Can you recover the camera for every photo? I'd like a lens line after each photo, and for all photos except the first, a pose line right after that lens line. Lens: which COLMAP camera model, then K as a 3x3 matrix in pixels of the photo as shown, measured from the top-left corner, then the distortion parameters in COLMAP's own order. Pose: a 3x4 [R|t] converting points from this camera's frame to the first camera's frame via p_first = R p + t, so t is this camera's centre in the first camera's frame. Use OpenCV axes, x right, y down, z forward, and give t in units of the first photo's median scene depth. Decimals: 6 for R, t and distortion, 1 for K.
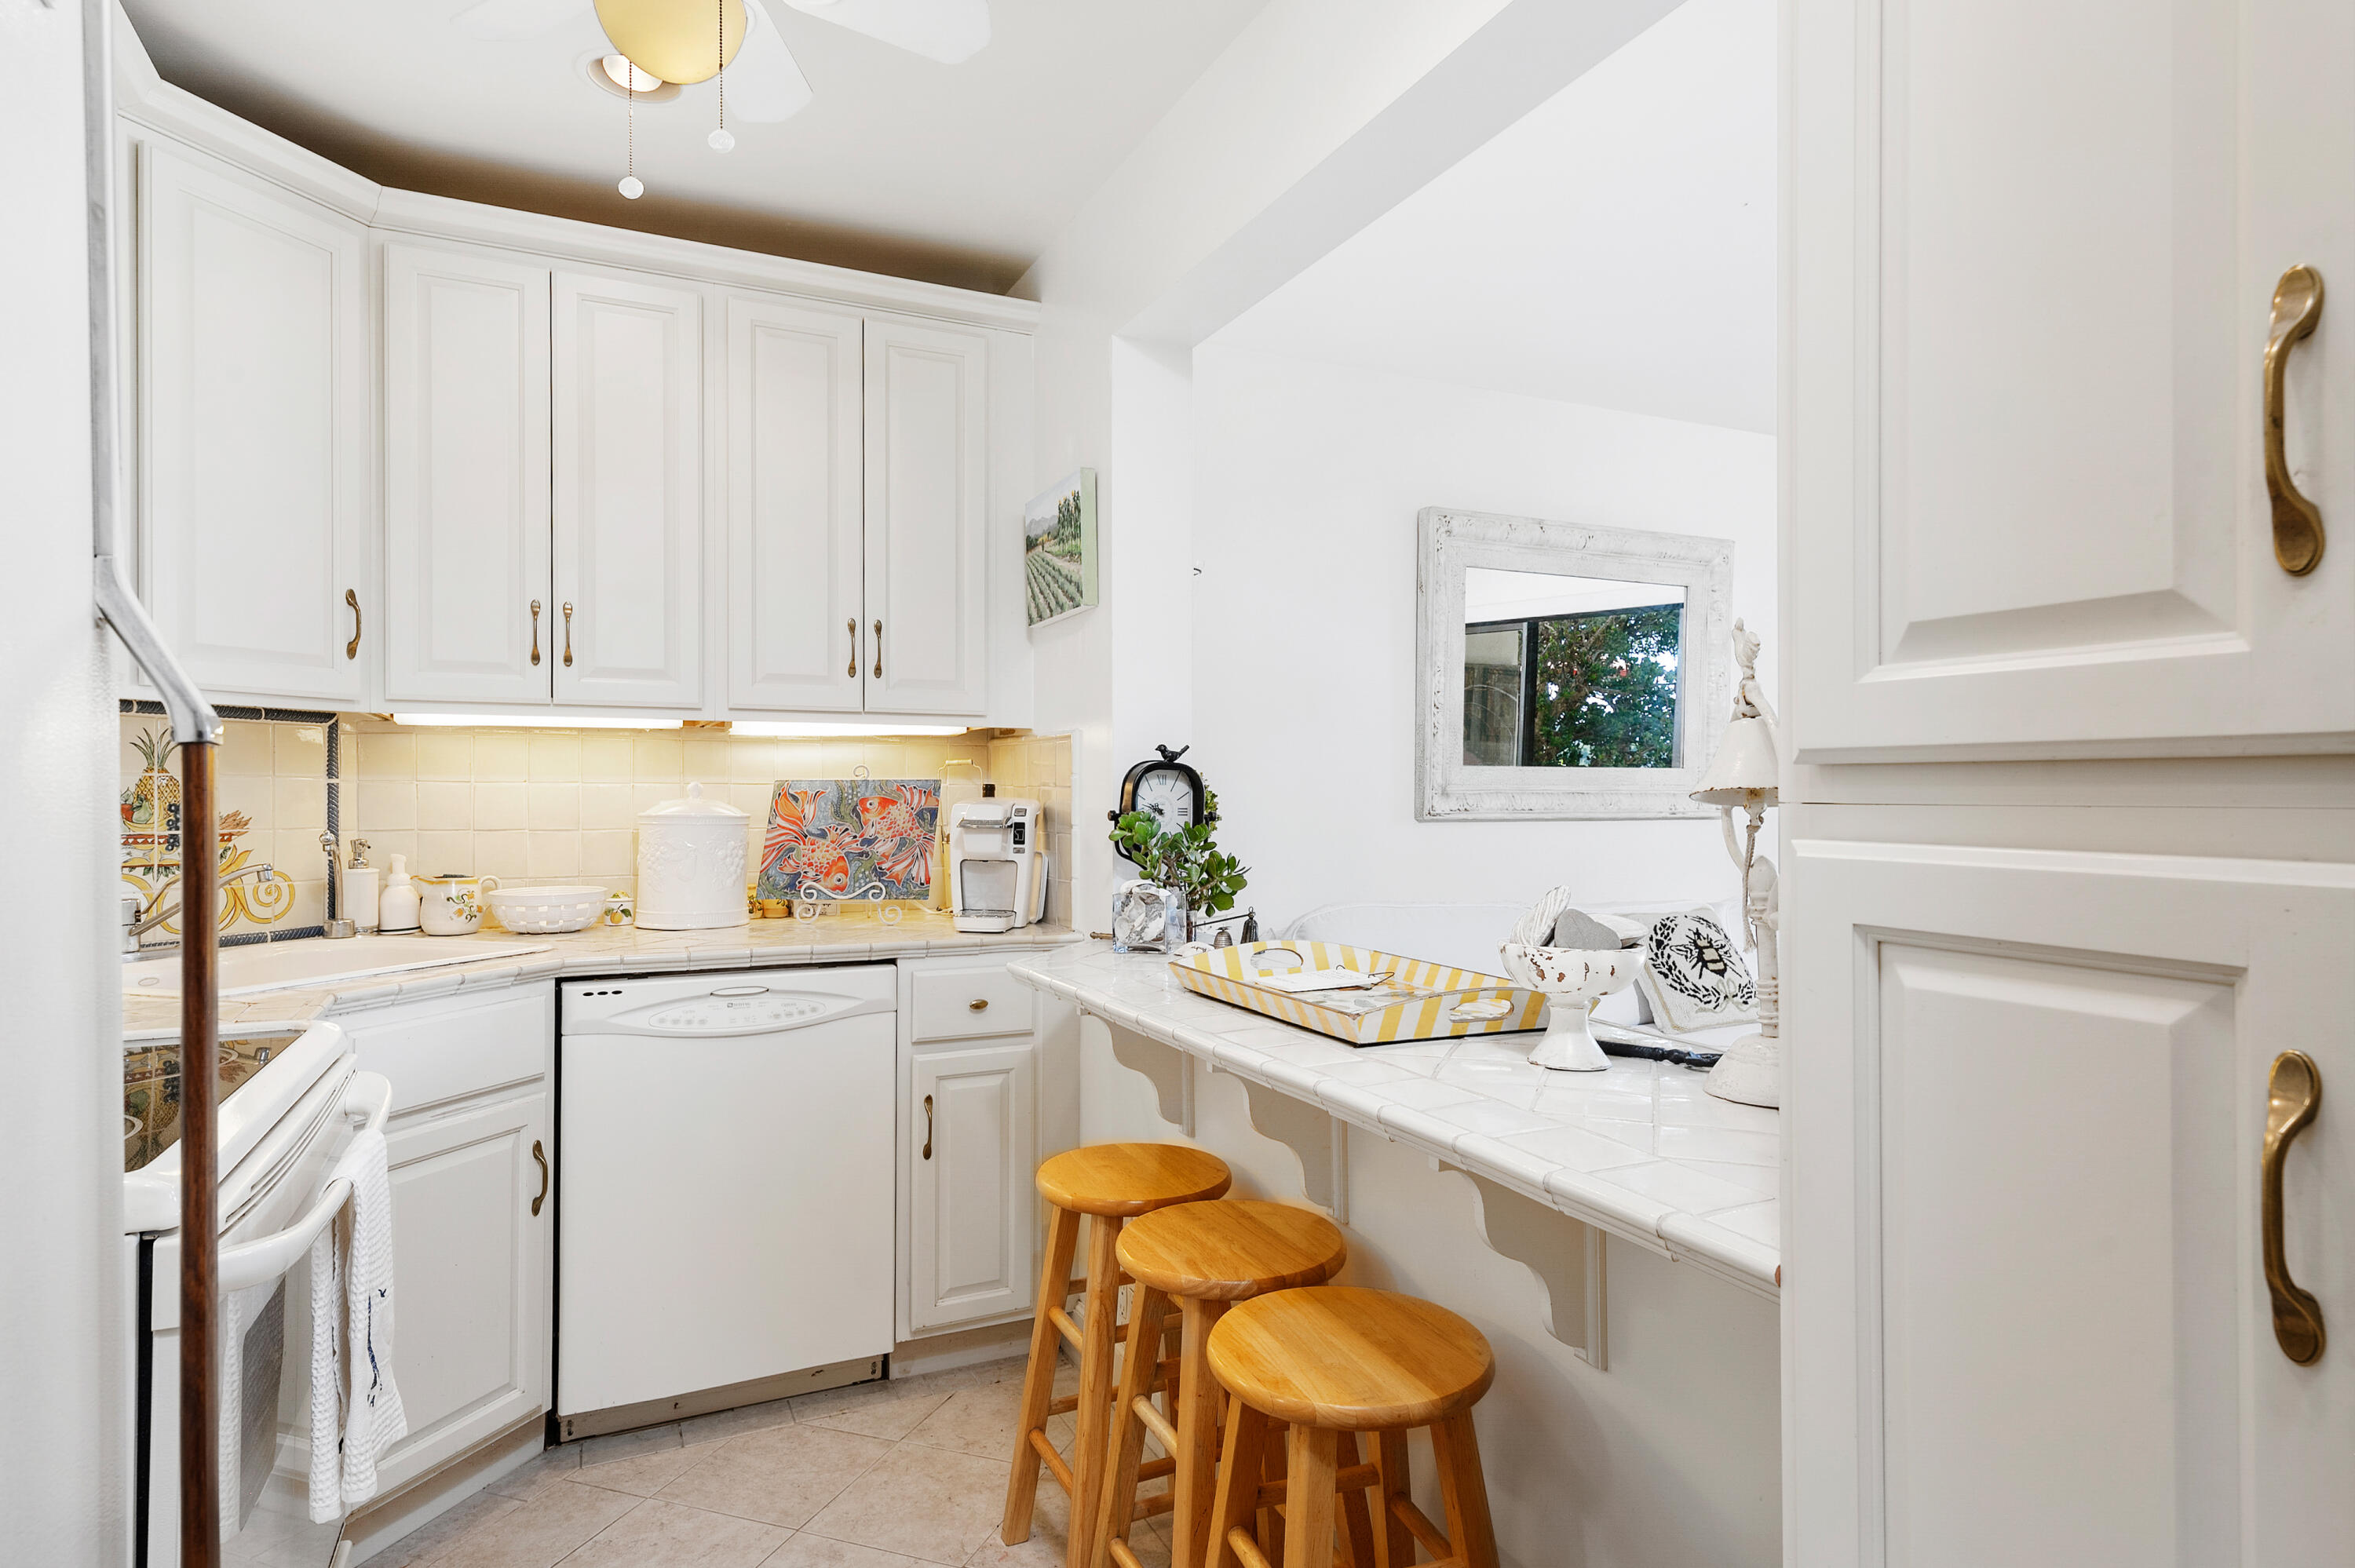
lens RADIAL K [[1292.3, 0, 1197.6], [0, 1292.3, 791.3], [0, 0, 1]] dist [0.007329, -0.004711]
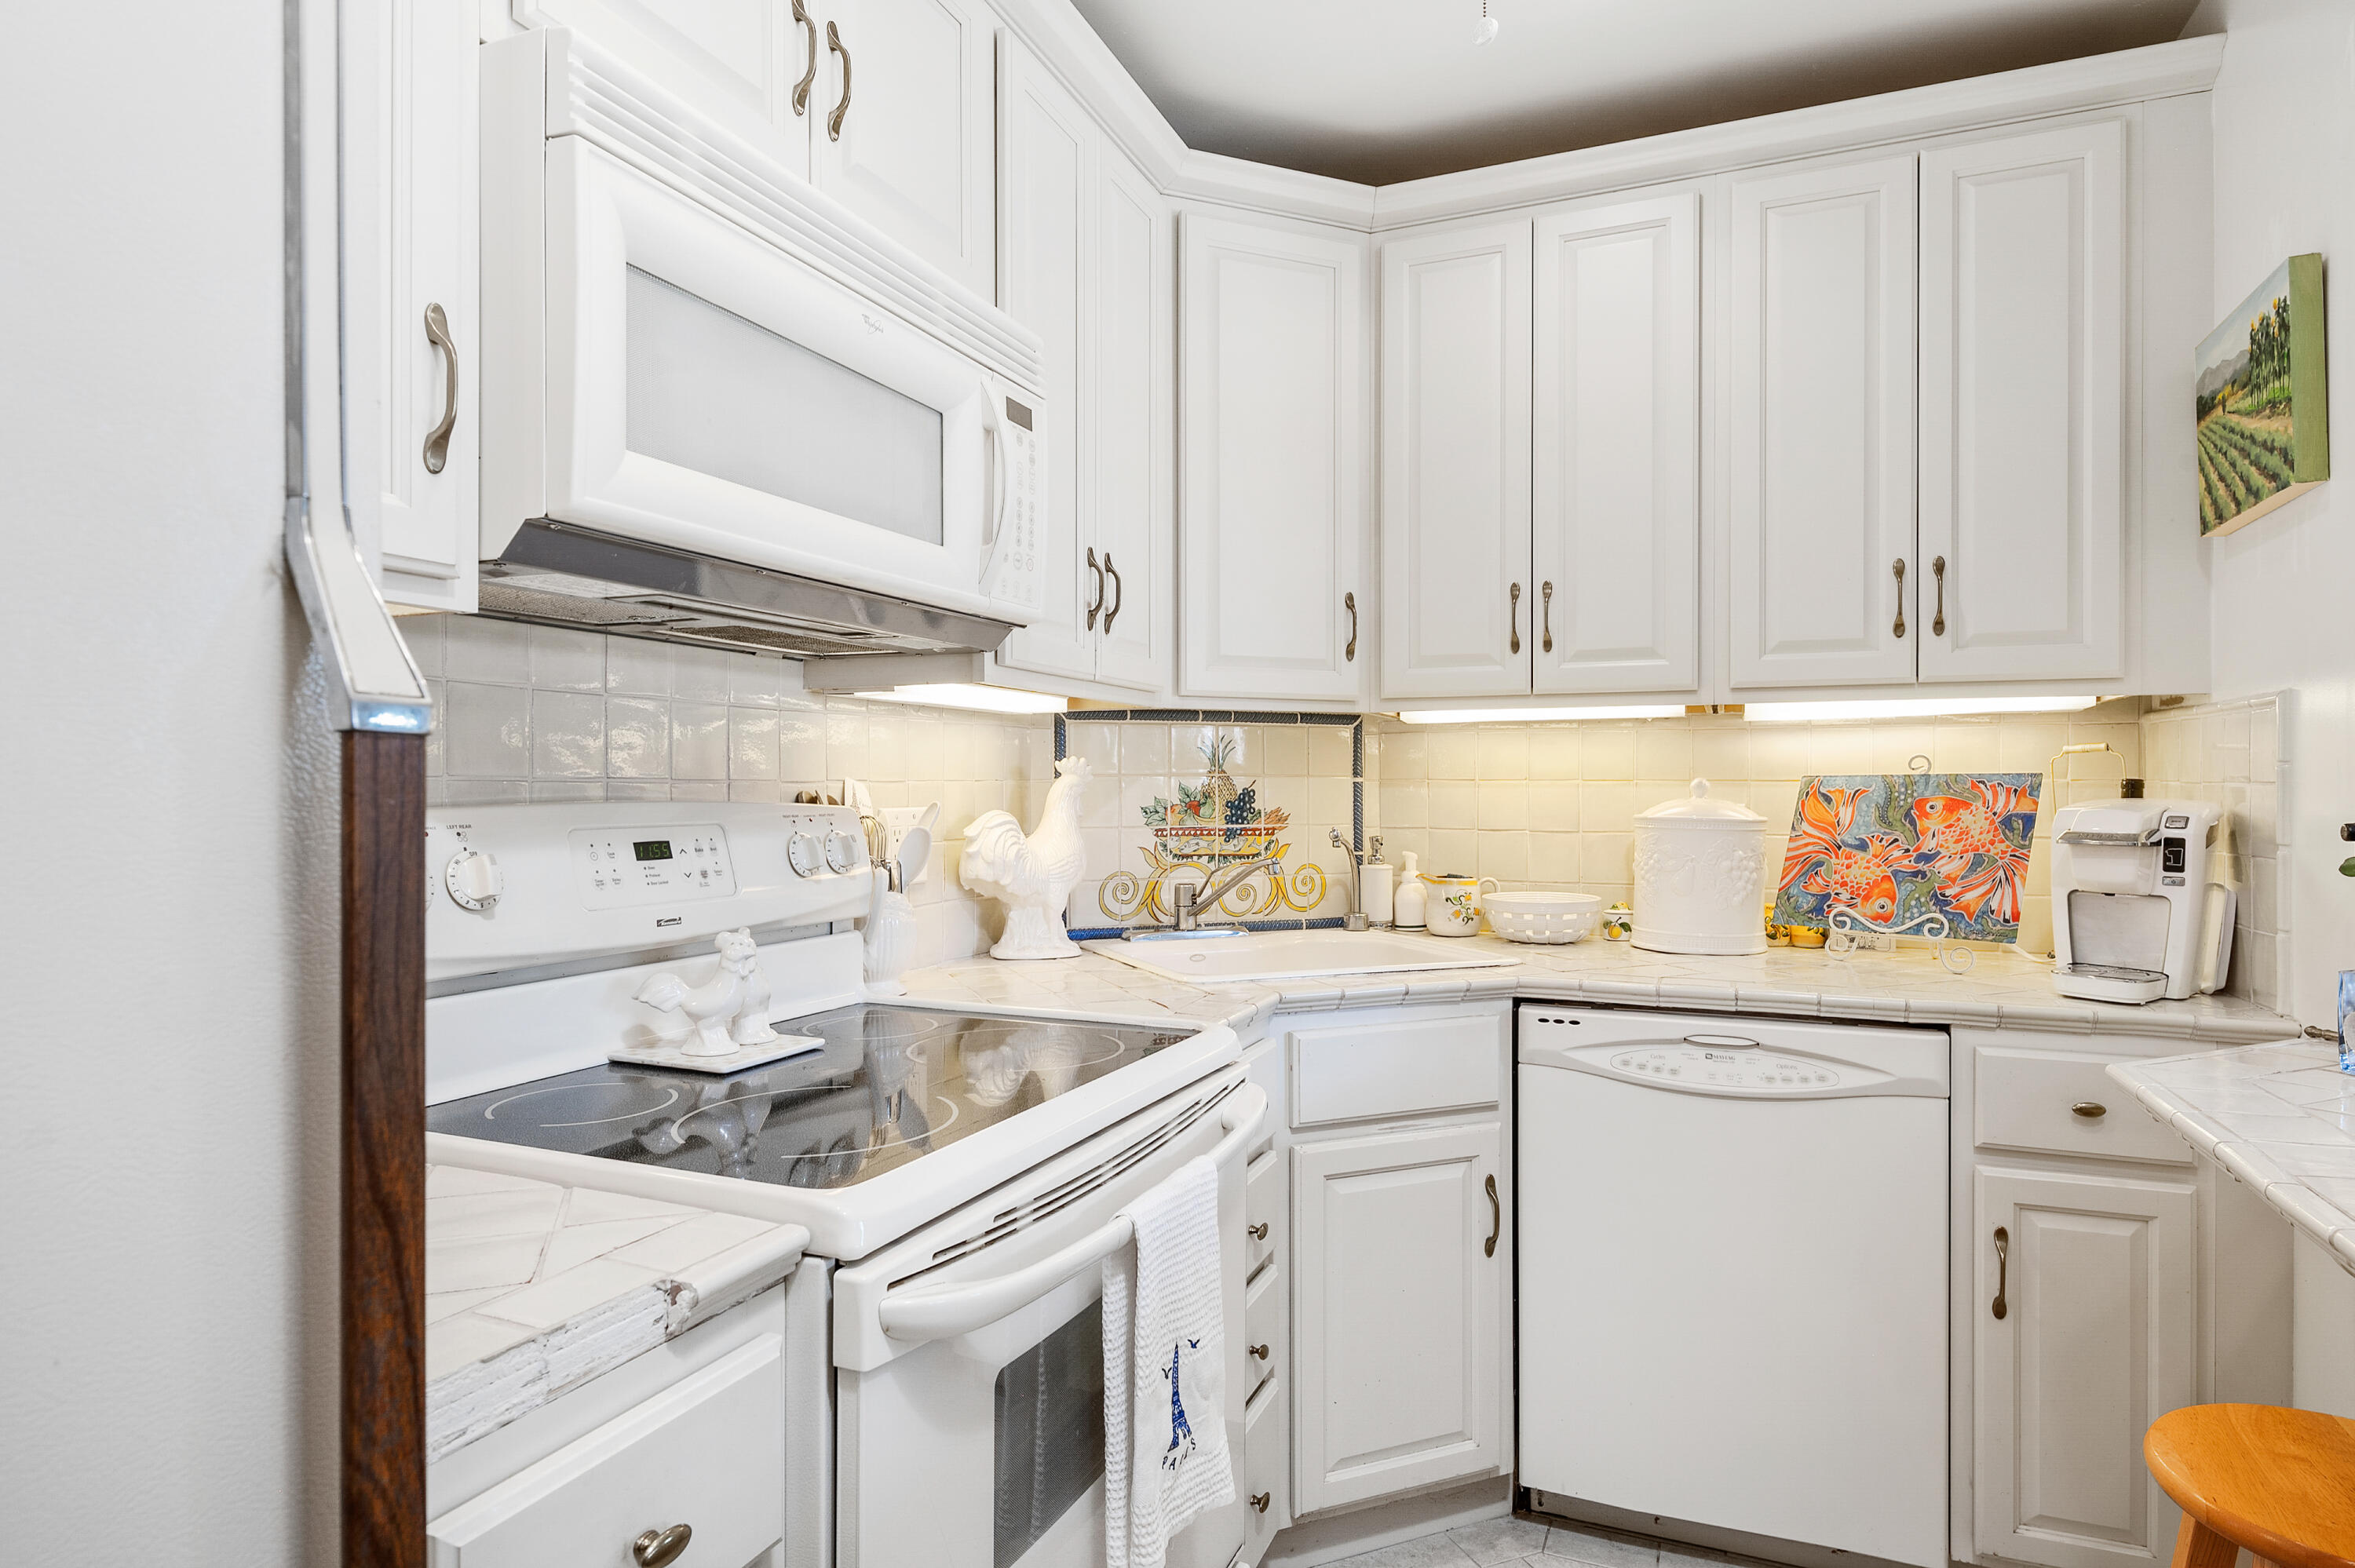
lens RADIAL K [[1292.3, 0, 1178.8], [0, 1292.3, 791.7], [0, 0, 1]] dist [0.007329, -0.004711]
pose [[0.658227, 0.002135, -0.752816, 0.024671], [0.000743, 0.999994, 0.003486, -0.001939], [0.752819, -0.002854, 0.658222, 0.208325]]
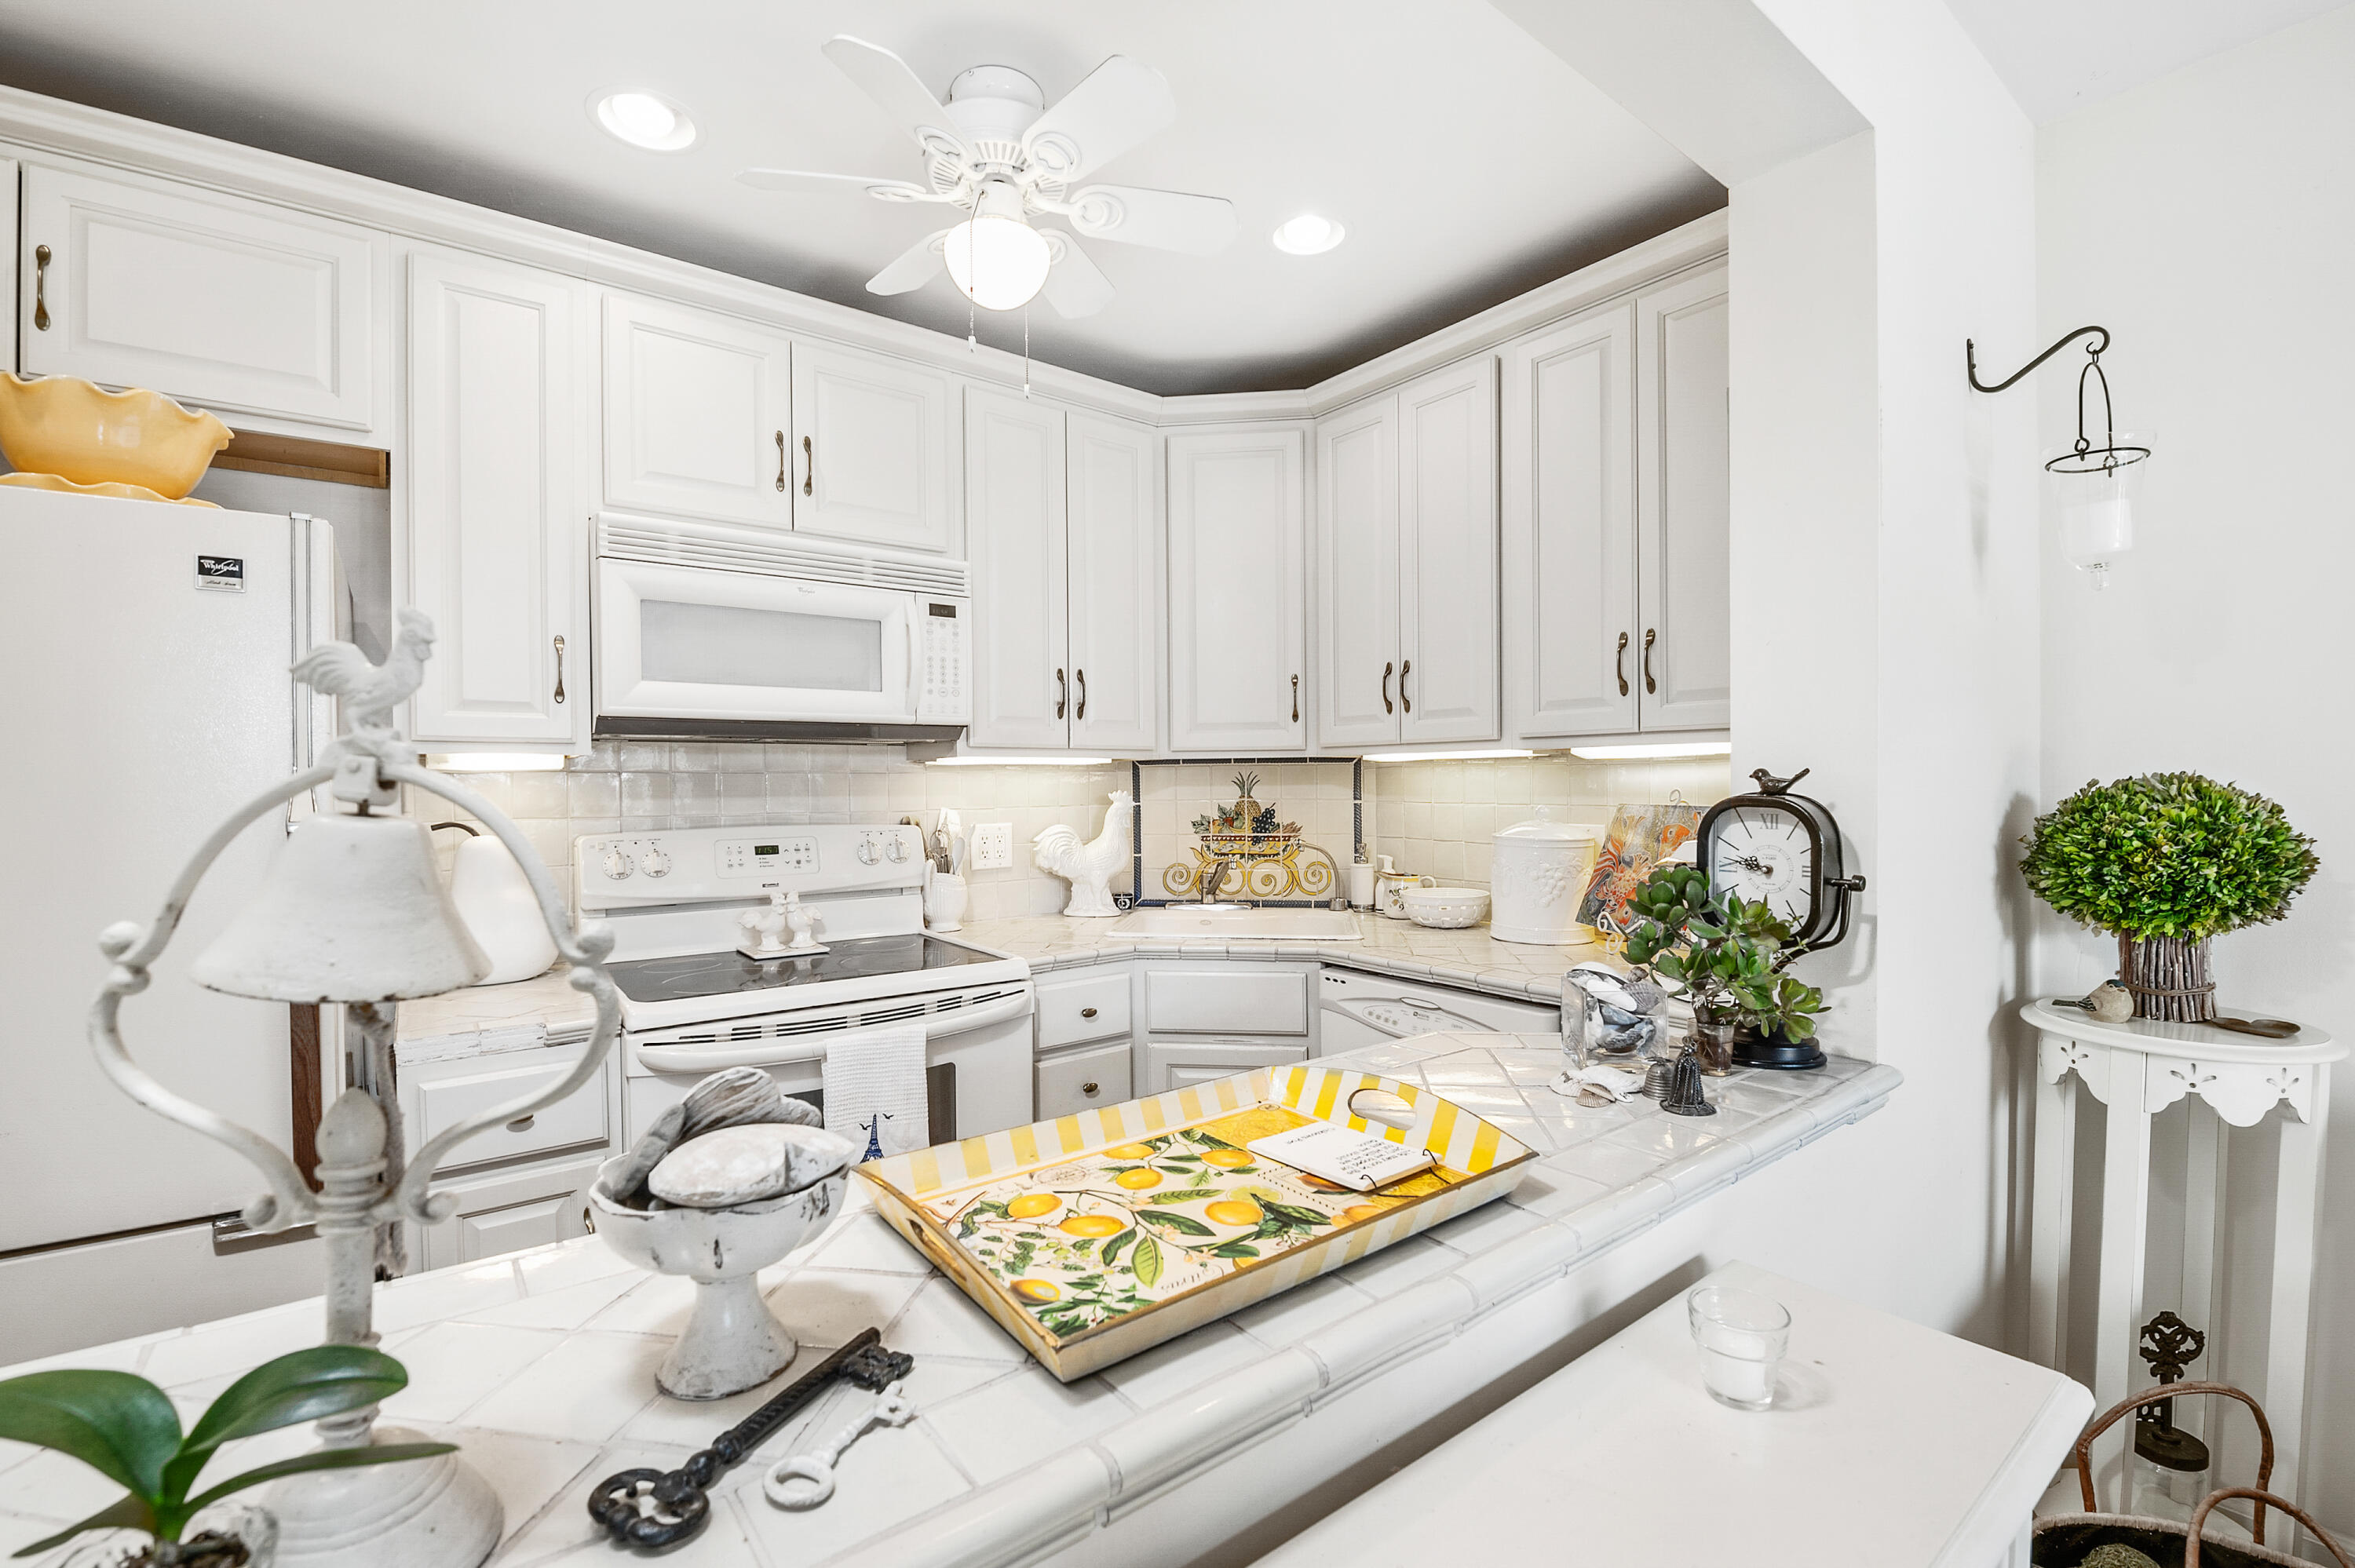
lens RADIAL K [[1024.8, 0, 1167.7], [0, 1024.8, 792.4], [0, 0, 1]] dist [-0.004200, -0.000179]
pose [[0.206767, 0.006205, -0.978370, 0.418695], [0.009457, 0.999920, 0.008341, -0.030527], [0.978344, -0.010977, 0.206692, 0.571896]]
